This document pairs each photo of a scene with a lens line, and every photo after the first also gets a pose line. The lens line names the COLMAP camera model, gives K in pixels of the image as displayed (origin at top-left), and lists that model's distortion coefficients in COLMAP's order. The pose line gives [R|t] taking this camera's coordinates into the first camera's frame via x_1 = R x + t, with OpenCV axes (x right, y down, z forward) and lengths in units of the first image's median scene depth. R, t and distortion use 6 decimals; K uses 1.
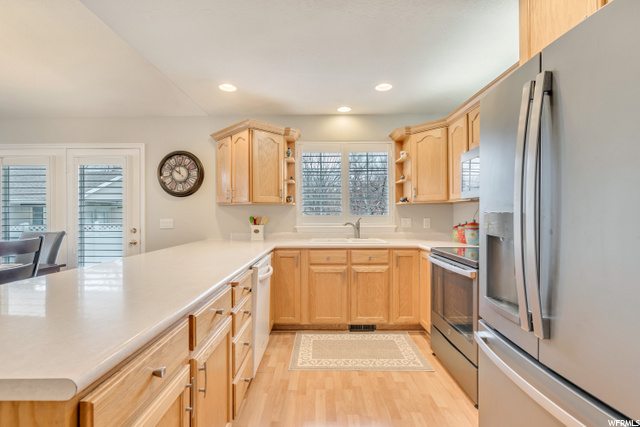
lens RADIAL K [[293.8, 0, 319.1], [0, 293.8, 215.6], [0, 0, 1]] dist [-0.008690, 0.000272]
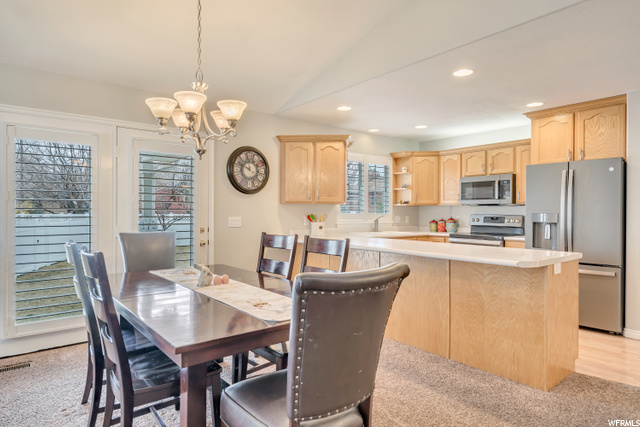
lens RADIAL K [[382.7, 0, 320.0], [0, 382.7, 212.7], [0, 0, 1]] dist [-0.001684, 0.000134]
pose [[0.769801, 0.003398, 0.638275, -1.102356], [-0.003274, 0.999994, -0.001375, -0.001057], [-0.638276, -0.001031, 0.769807, -0.124612]]
